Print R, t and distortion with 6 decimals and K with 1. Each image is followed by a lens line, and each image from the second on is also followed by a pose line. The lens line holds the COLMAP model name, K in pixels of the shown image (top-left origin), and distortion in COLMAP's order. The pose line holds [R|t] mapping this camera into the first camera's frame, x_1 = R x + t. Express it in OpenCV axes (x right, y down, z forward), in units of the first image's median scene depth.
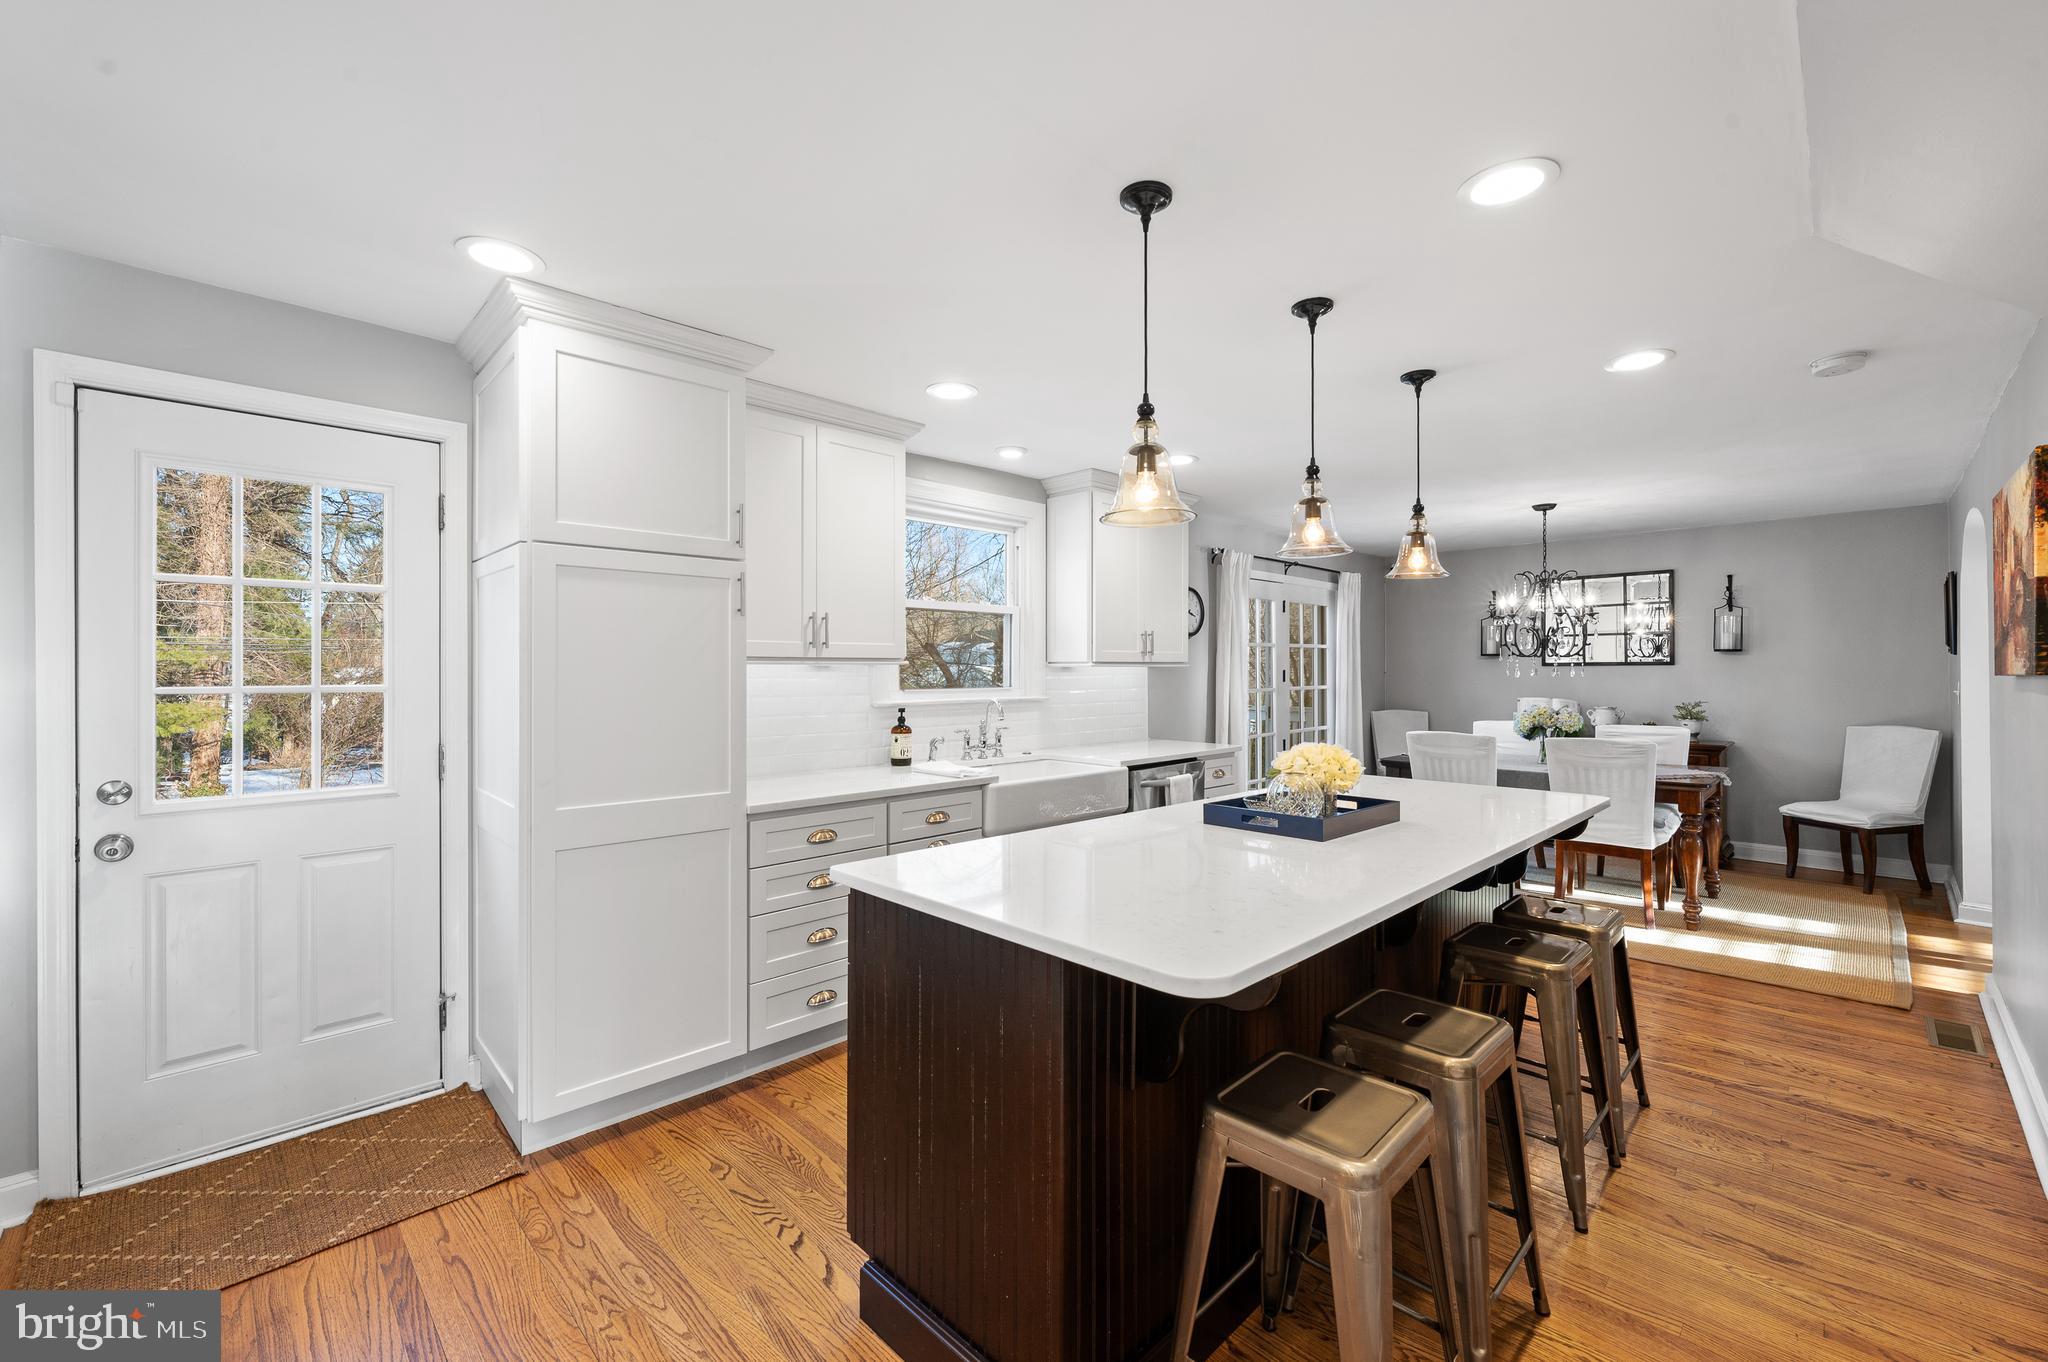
lens RADIAL K [[828.2, 0, 1022.7], [0, 828.2, 669.6], [0, 0, 1]] dist [0.001018, -0.000753]
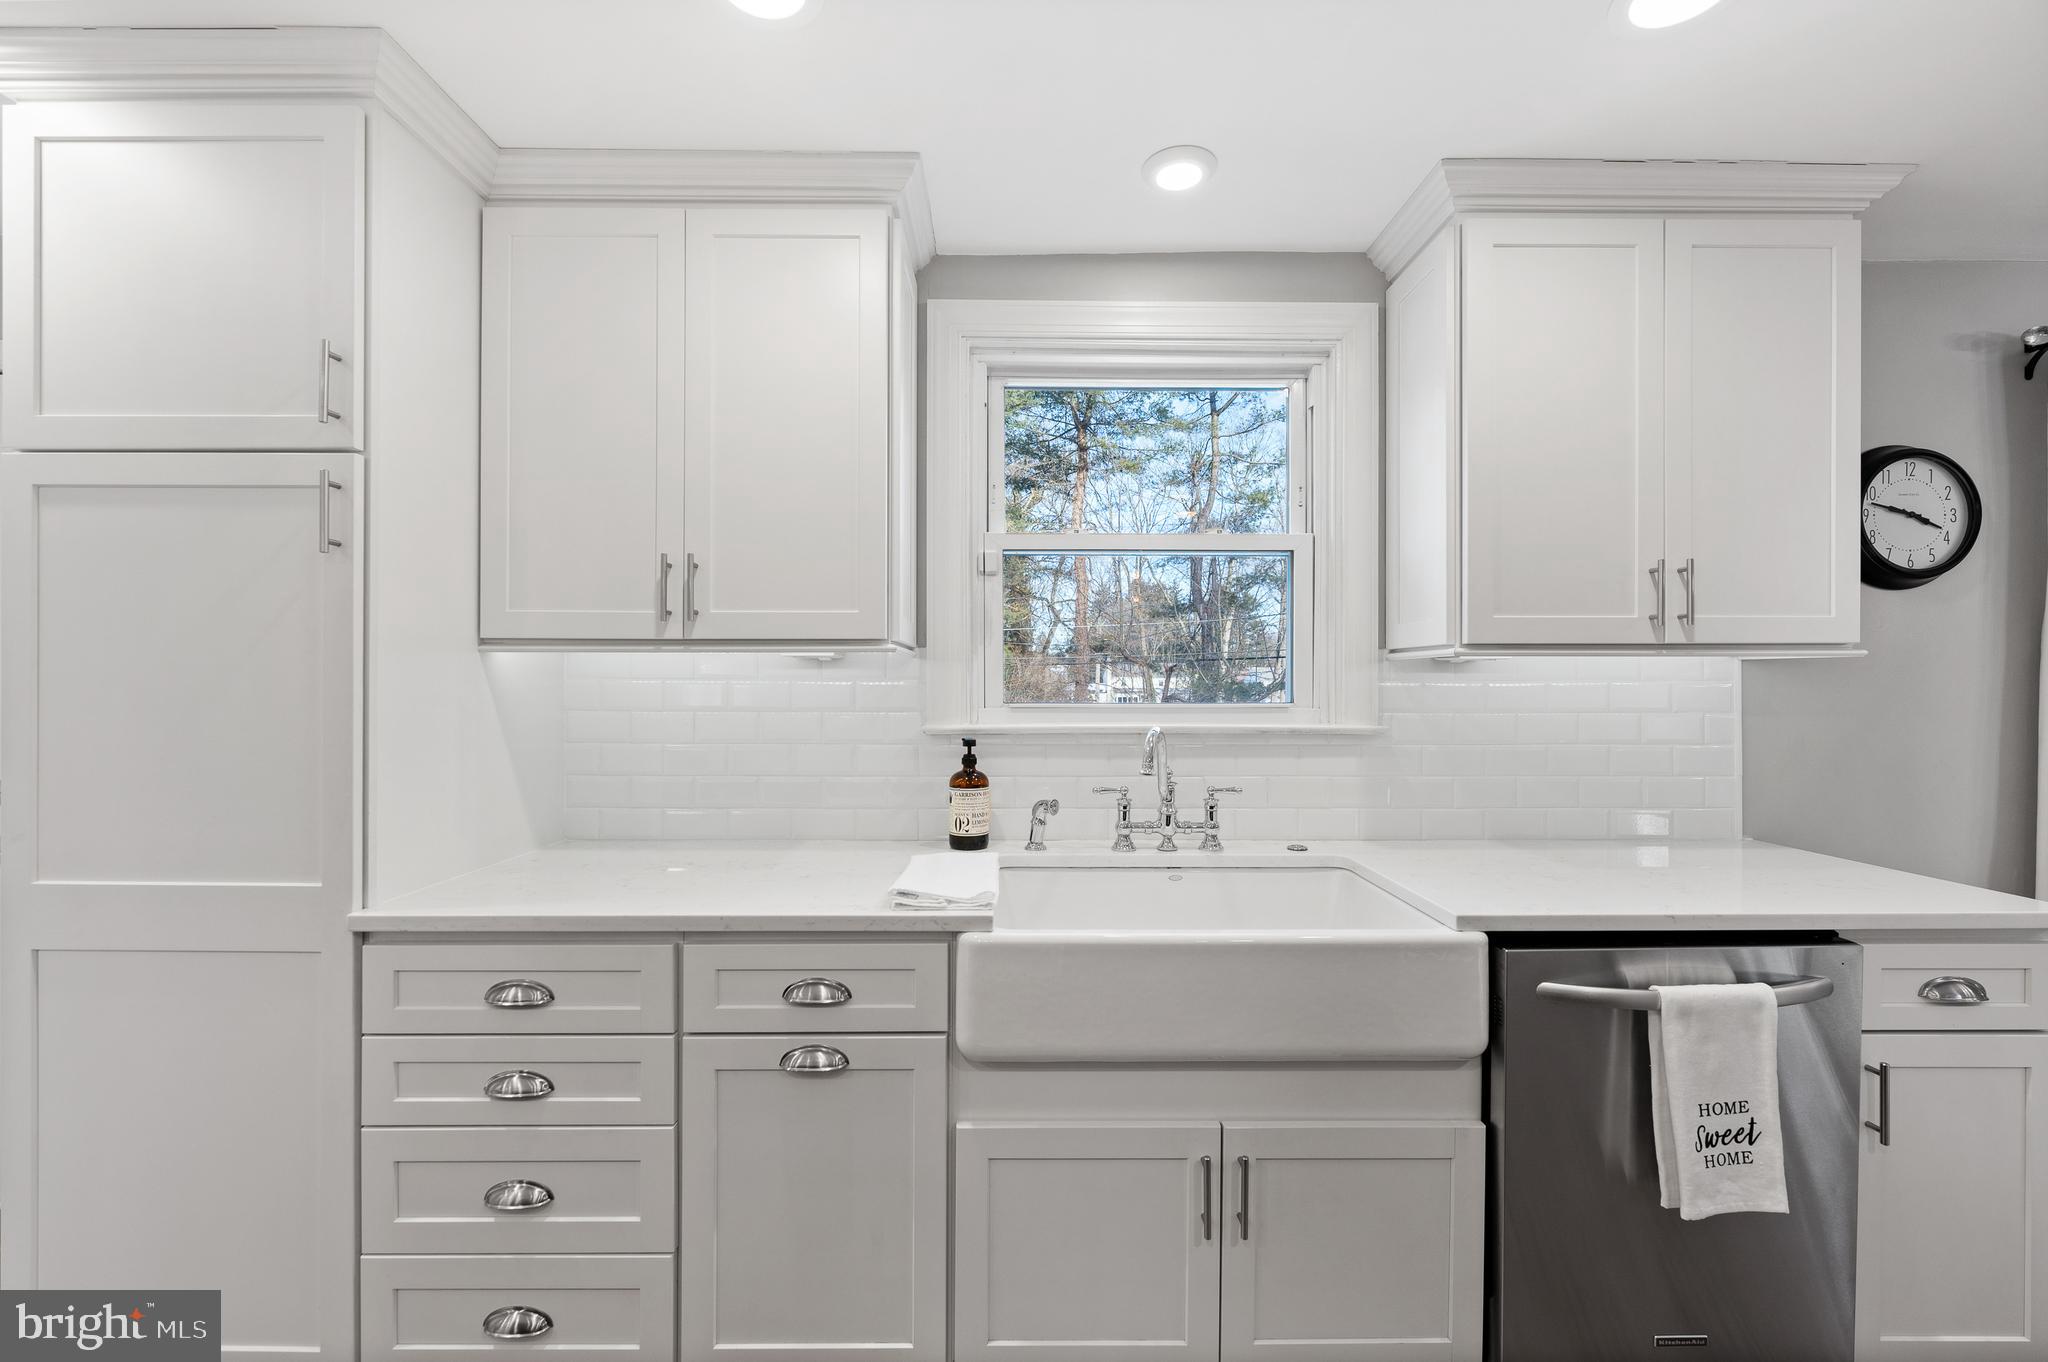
lens RADIAL K [[828.2, 0, 1031.0], [0, 828.2, 684.8], [0, 0, 1]] dist [0.001018, -0.000753]
pose [[0.726125, 0.002000, -0.687560, 0.198438], [-0.001998, 0.999998, 0.000799, 0.009661], [0.687560, 0.000793, 0.726127, 0.529818]]
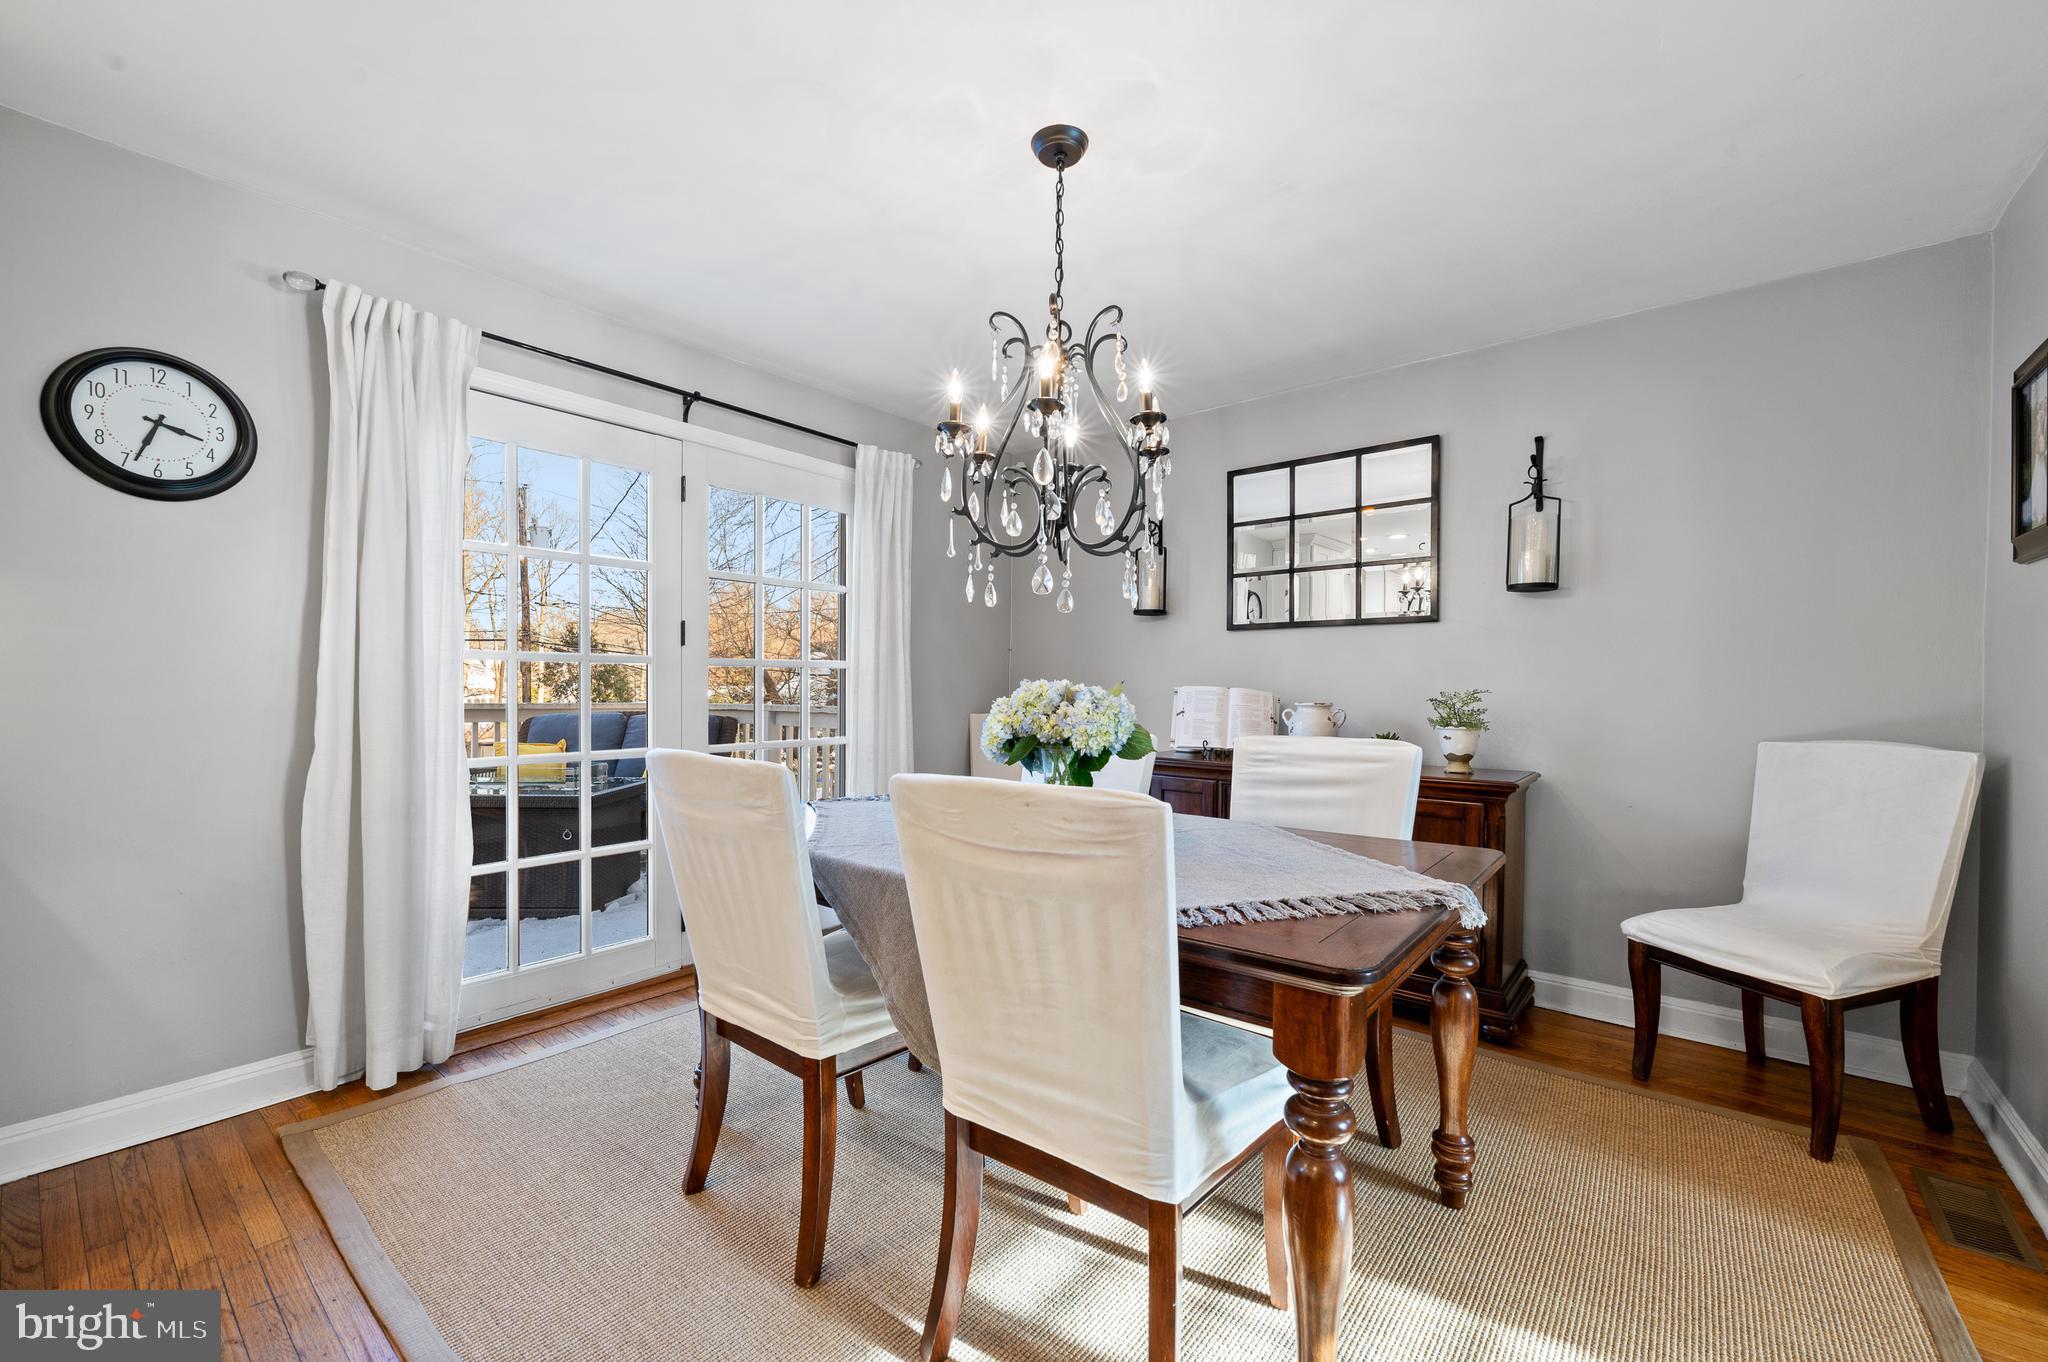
lens RADIAL K [[828.2, 0, 1015.1], [0, 828.2, 695.9], [0, 0, 1]] dist [0.001018, -0.000753]
pose [[0.994220, 0.010237, 0.106874, 0.635084], [-0.011600, 0.999859, 0.012136, 0.050001], [-0.106735, -0.013306, 0.994198, 0.697411]]
